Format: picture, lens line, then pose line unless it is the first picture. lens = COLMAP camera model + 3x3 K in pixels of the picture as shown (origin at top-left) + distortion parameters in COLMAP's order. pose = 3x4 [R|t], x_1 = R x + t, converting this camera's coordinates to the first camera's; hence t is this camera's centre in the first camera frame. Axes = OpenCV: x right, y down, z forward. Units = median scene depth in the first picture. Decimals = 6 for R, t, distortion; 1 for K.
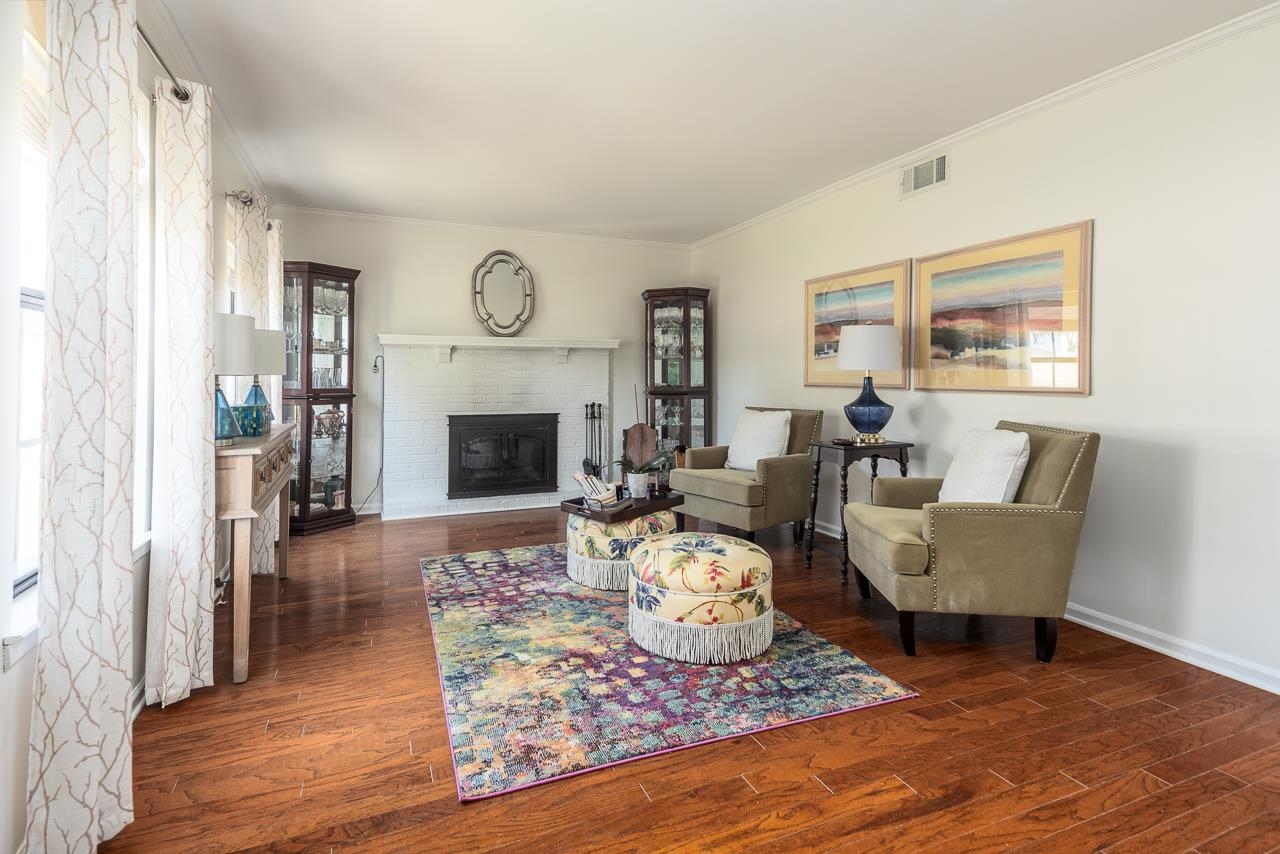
lens RADIAL K [[607.4, 0, 619.4], [0, 607.4, 374.7], [0, 0, 1]] dist [0.040937, -0.012957]
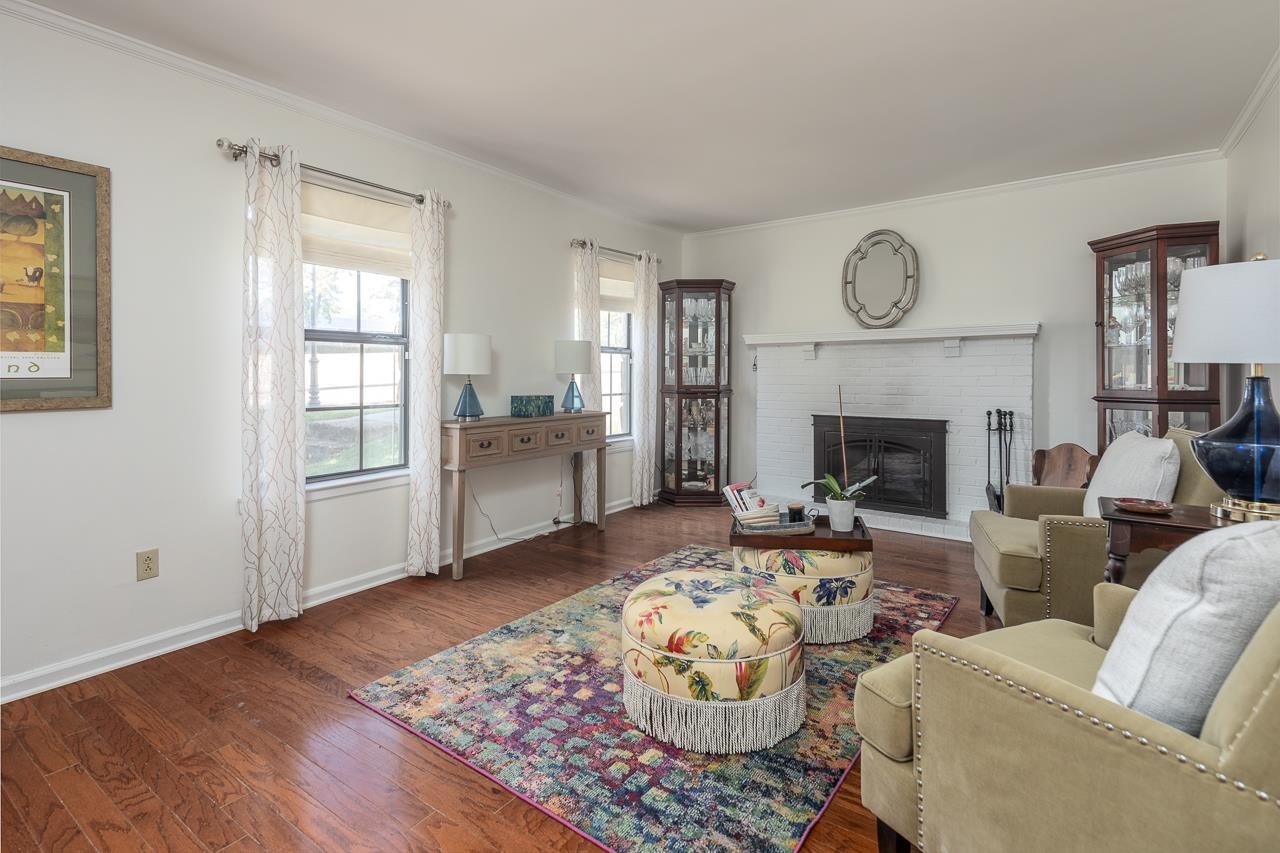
lens RADIAL K [[607.4, 0, 650.7], [0, 607.4, 372.9], [0, 0, 1]] dist [0.040937, -0.012957]
pose [[0.543539, -0.001678, -0.839382, 0.858139], [0.003970, 0.999992, 0.000572, -0.001797], [0.839375, -0.003643, 0.543541, 0.575095]]
